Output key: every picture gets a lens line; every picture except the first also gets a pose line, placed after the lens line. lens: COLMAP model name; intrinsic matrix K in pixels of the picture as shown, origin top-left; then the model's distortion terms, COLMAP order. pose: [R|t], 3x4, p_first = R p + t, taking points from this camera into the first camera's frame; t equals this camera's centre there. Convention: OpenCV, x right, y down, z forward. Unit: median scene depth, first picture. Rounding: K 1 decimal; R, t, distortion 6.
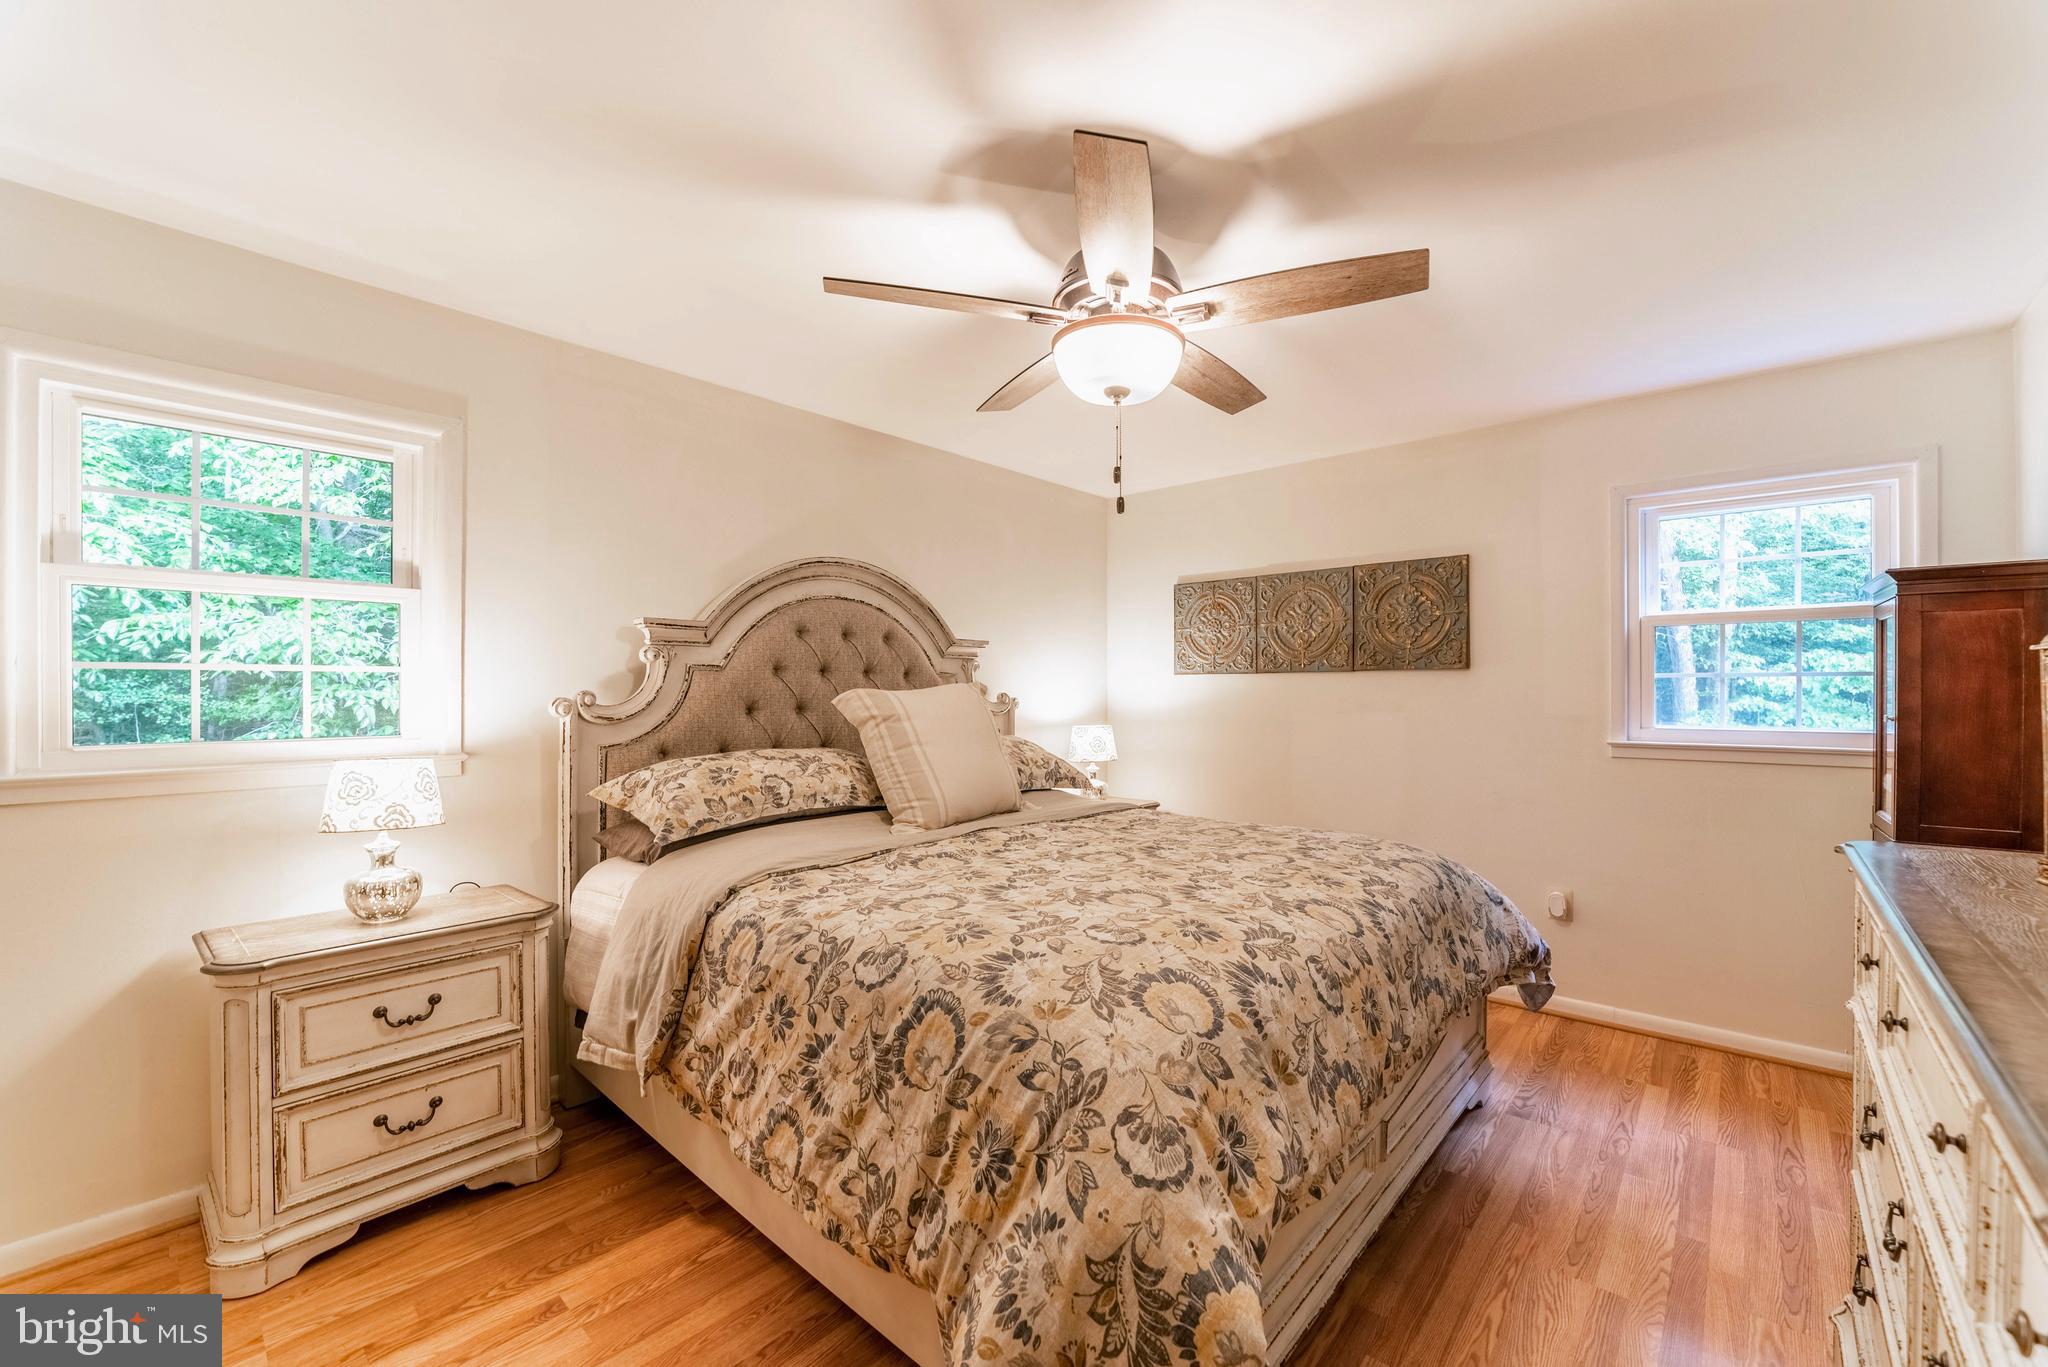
lens RADIAL K [[822.7, 0, 1025.7], [0, 822.7, 687.8], [0, 0, 1]] dist [-0.040708, 0.009071]
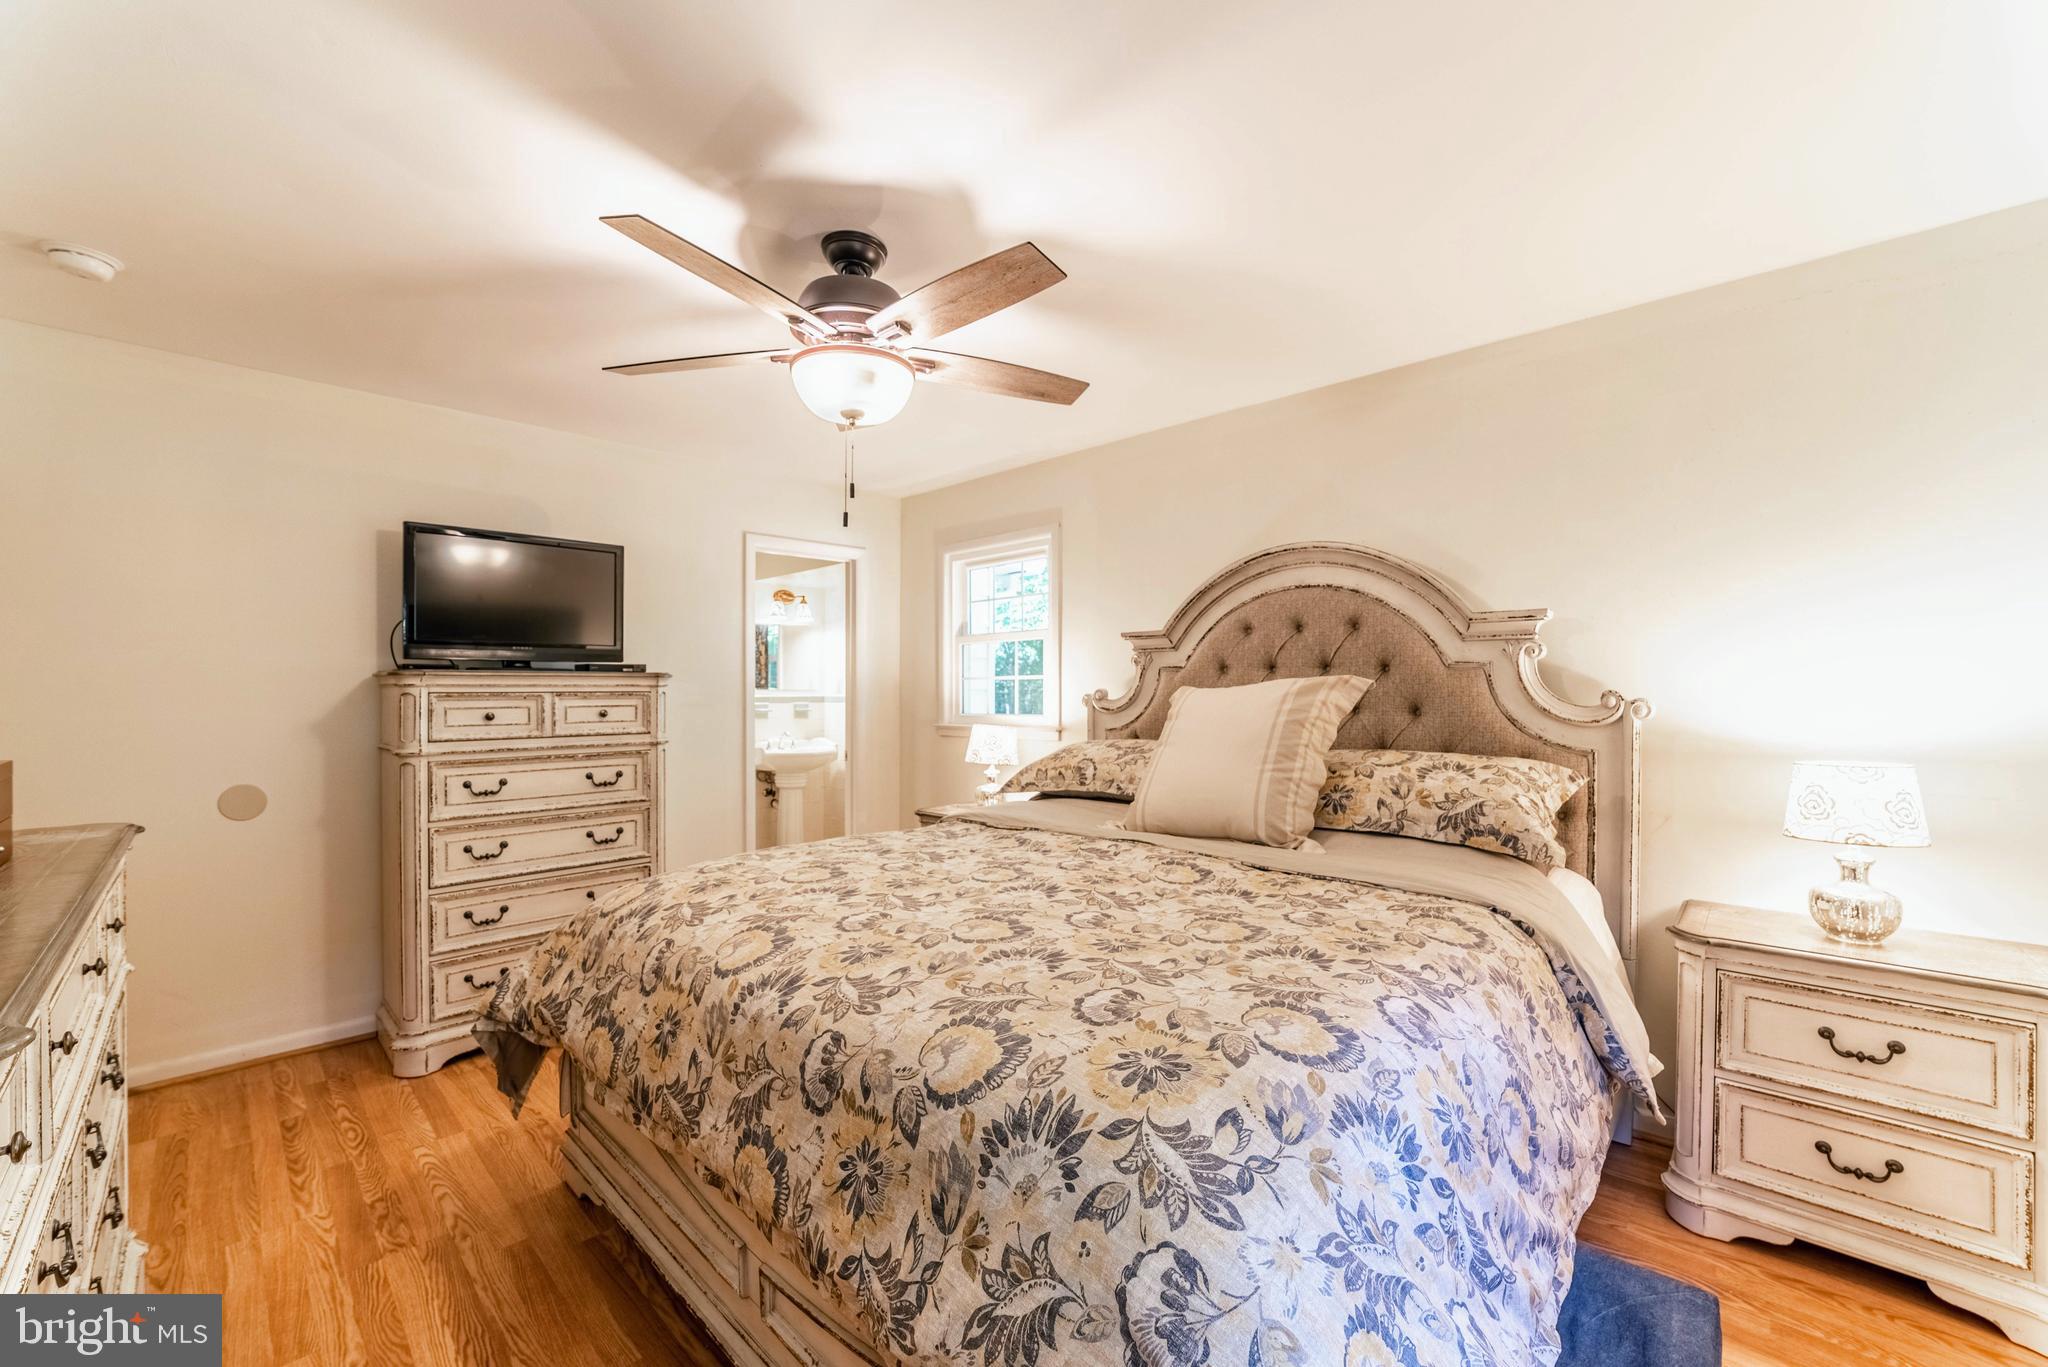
lens RADIAL K [[789.4, 0, 1026.0], [0, 789.4, 700.3], [0, 0, 1]] dist [-0.045755, 0.004275]
pose [[-0.081798, 0.013482, -0.996558, 0.817099], [0.008459, 0.999882, 0.012833, 0.003708], [0.996613, -0.007380, -0.081903, 0.949815]]
